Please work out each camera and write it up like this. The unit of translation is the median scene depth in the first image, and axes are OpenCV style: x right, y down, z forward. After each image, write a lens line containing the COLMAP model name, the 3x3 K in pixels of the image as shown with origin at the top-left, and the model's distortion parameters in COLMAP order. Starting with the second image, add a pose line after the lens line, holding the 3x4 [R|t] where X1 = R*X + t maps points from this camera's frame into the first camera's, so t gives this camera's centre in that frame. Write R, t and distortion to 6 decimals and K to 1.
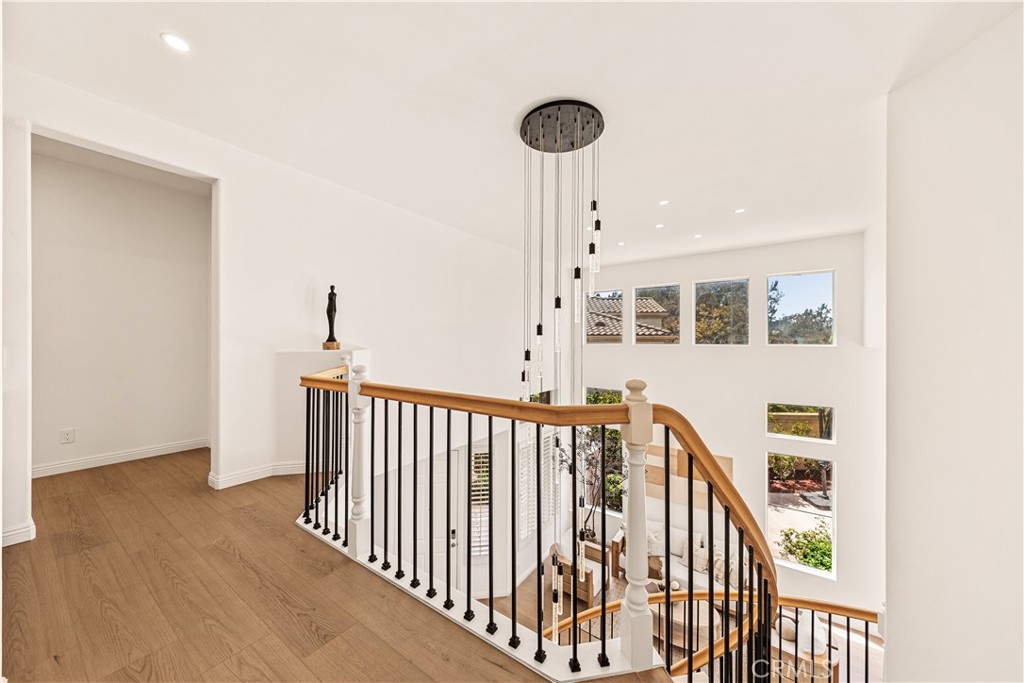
lens RADIAL K [[357.6, 0, 509.6], [0, 357.6, 340.7], [0, 0, 1]] dist [0.000087, 0.000088]
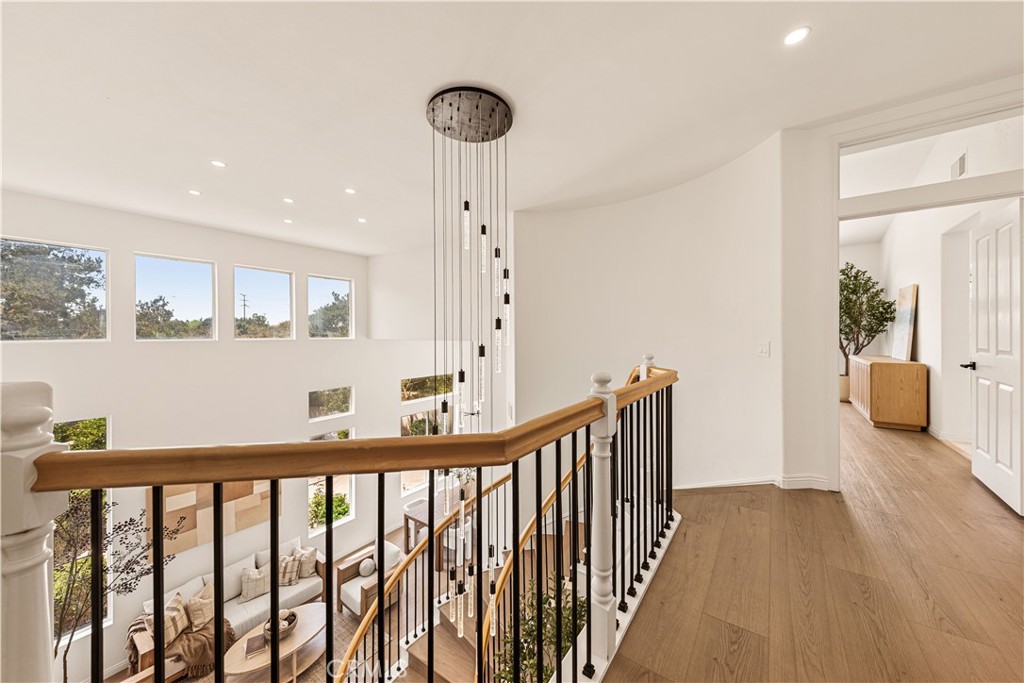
lens RADIAL K [[357.6, 0, 509.6], [0, 357.6, 340.7], [0, 0, 1]] dist [0.000087, 0.000088]
pose [[0.024842, -0.016673, 0.999552, -0.843477], [-0.000958, 0.999860, 0.016702, -0.000772], [-0.999691, -0.001372, 0.024823, 0.893975]]
